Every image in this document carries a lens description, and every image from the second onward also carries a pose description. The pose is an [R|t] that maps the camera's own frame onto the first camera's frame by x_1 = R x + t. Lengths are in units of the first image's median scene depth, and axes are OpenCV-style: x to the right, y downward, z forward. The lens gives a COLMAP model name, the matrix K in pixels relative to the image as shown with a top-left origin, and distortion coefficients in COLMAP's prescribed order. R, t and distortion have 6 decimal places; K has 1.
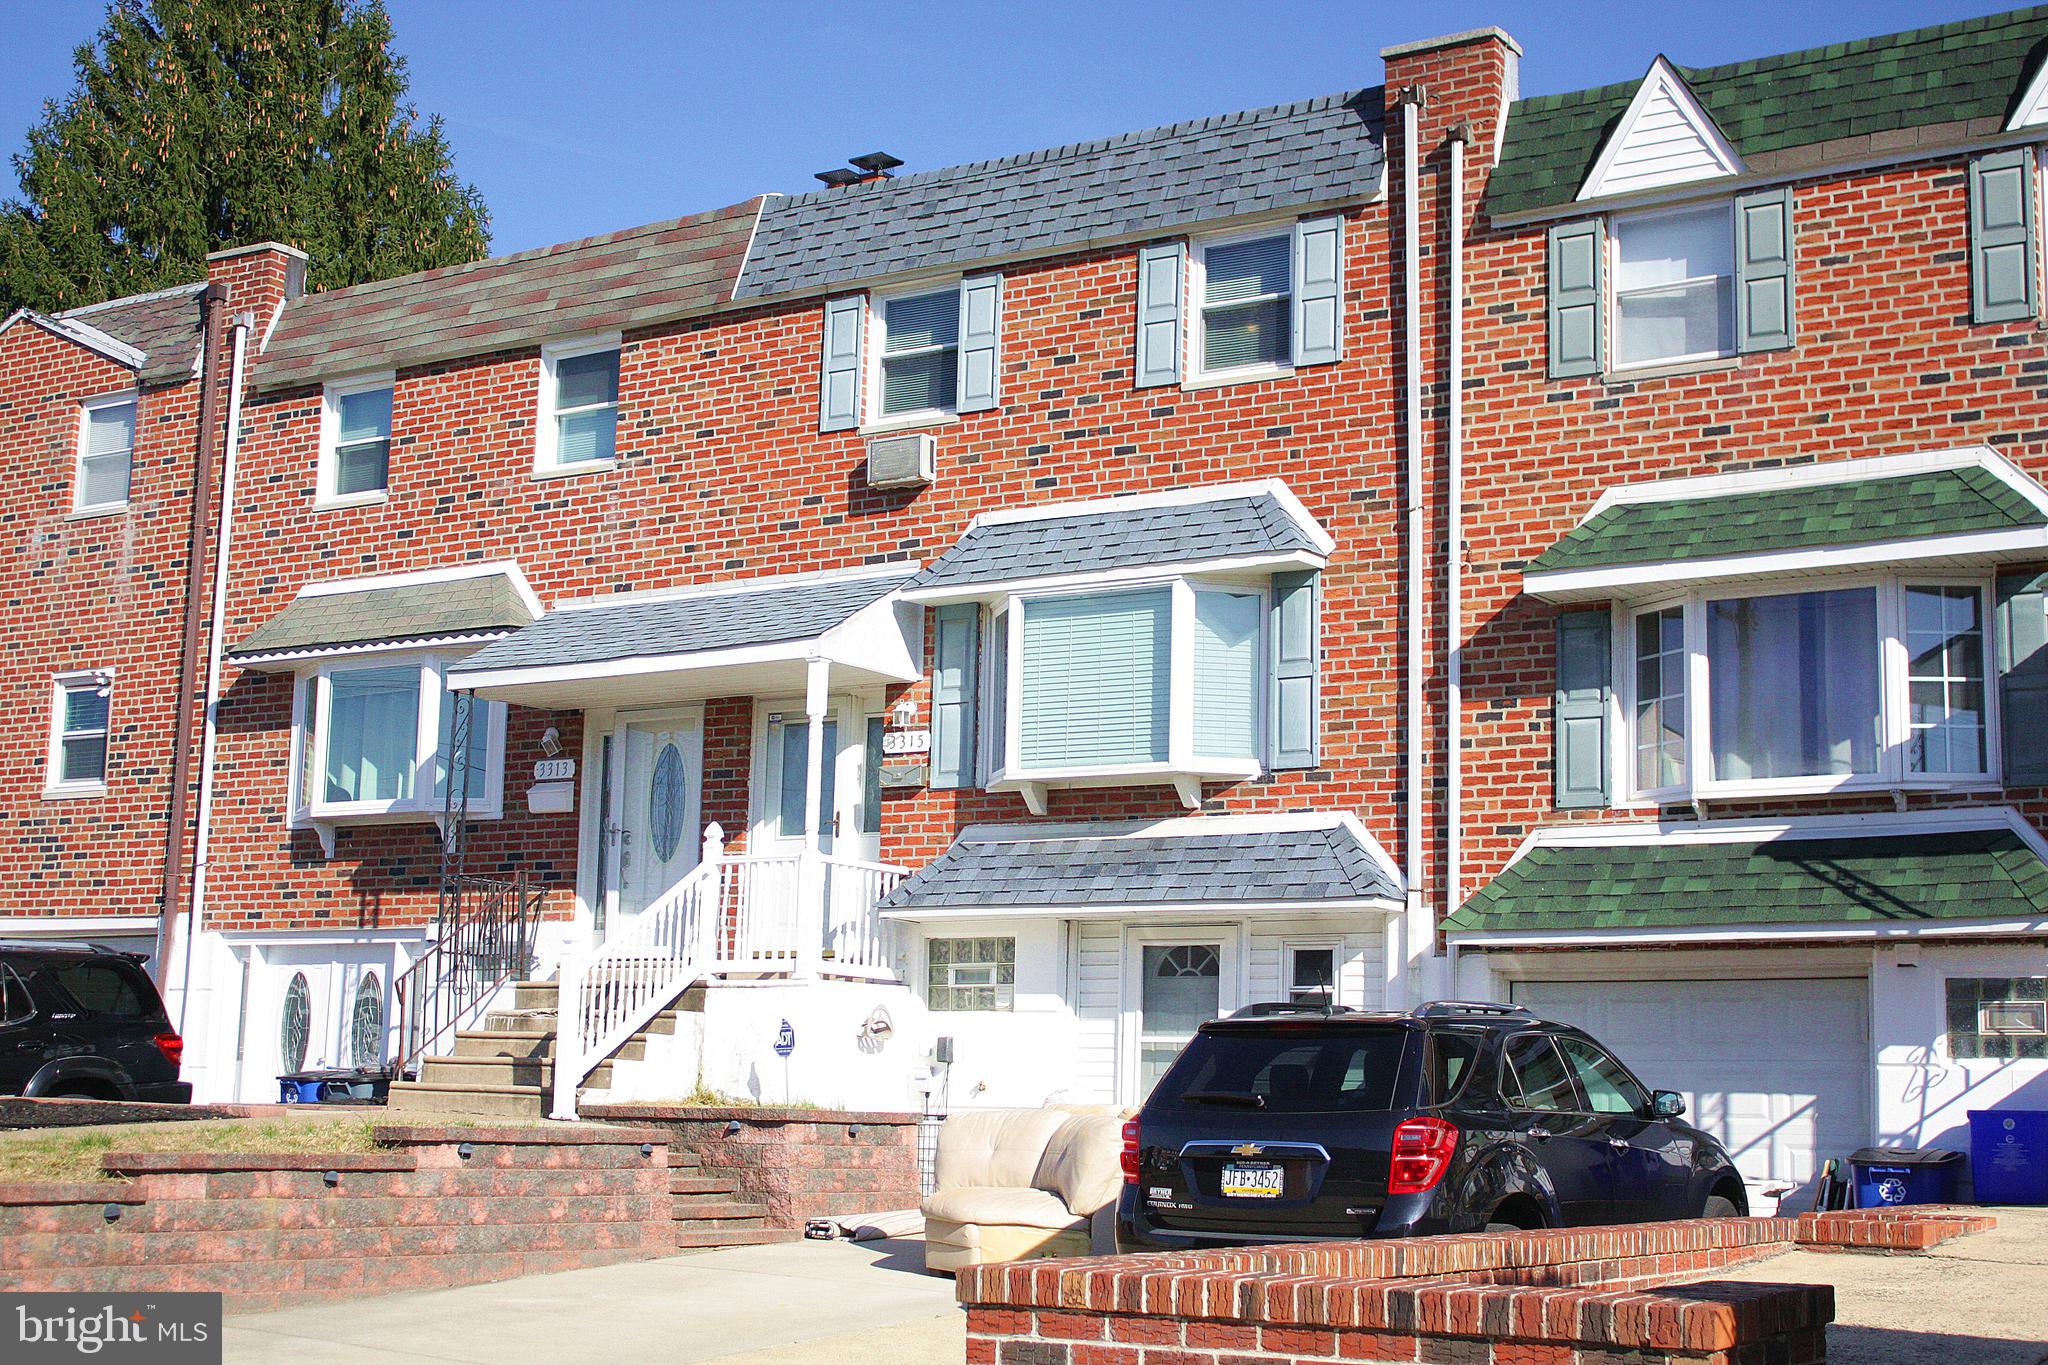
lens RADIAL K [[2770.3, 0, 1024.0], [0, 2770.3, 682.5], [0, 0, 1]] dist [-0.026934, 0.010531]
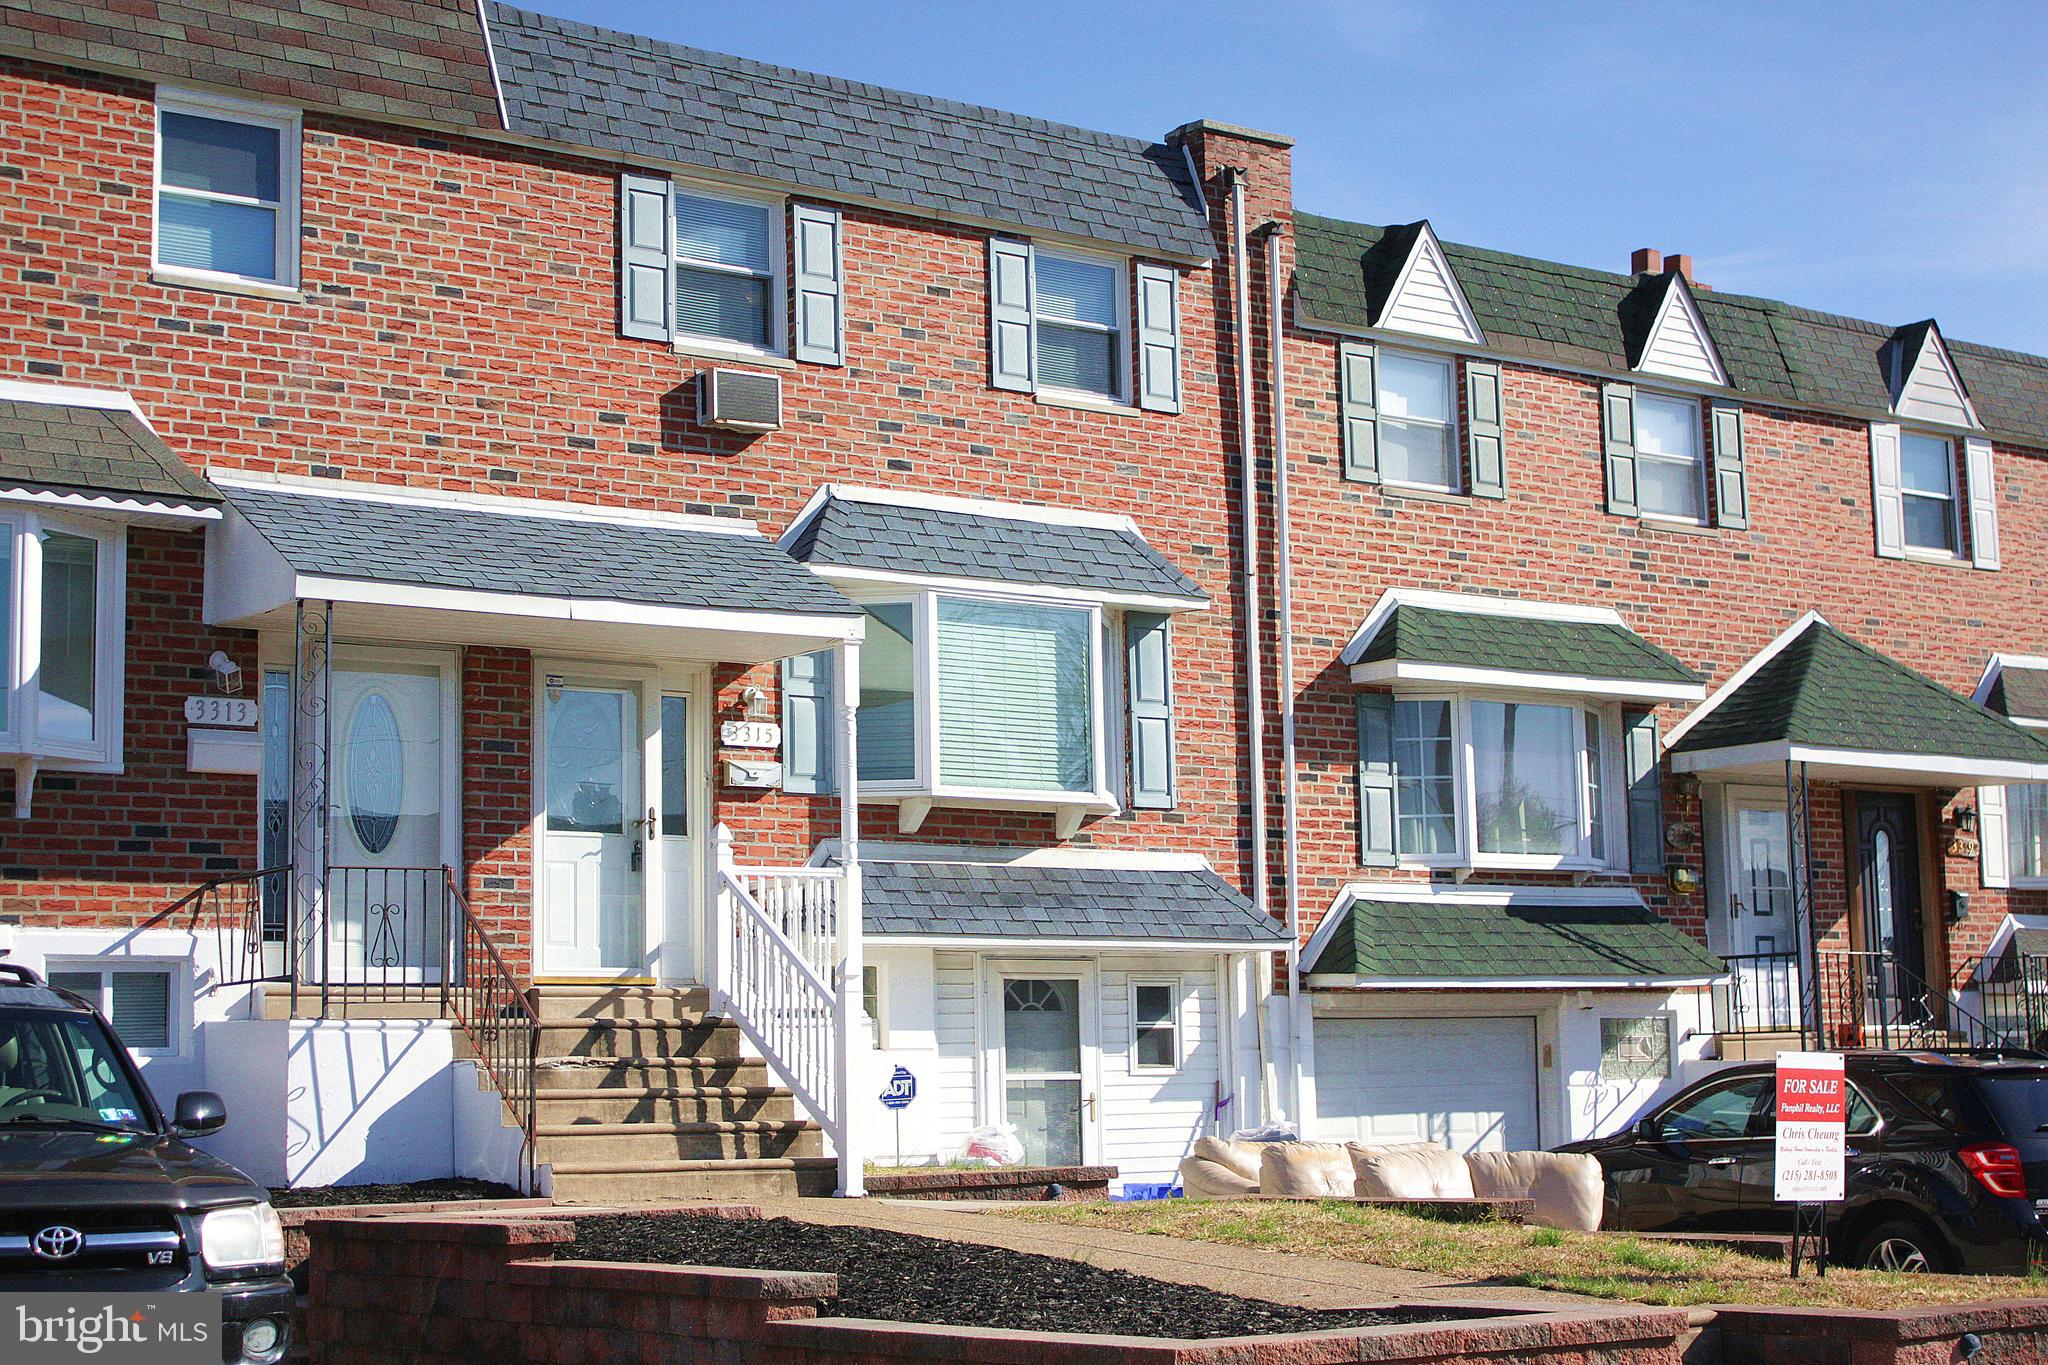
lens RADIAL K [[3189.2, 0, 1024.0], [0, 3189.2, 682.5], [0, 0, 1]] dist [0.006976, 0.022189]
pose [[0.366790, 0.088776, 0.926058, -0.995159], [-0.115235, 0.992106, -0.049465, 0.048045], [-0.923139, -0.088571, 0.374124, 0.601736]]
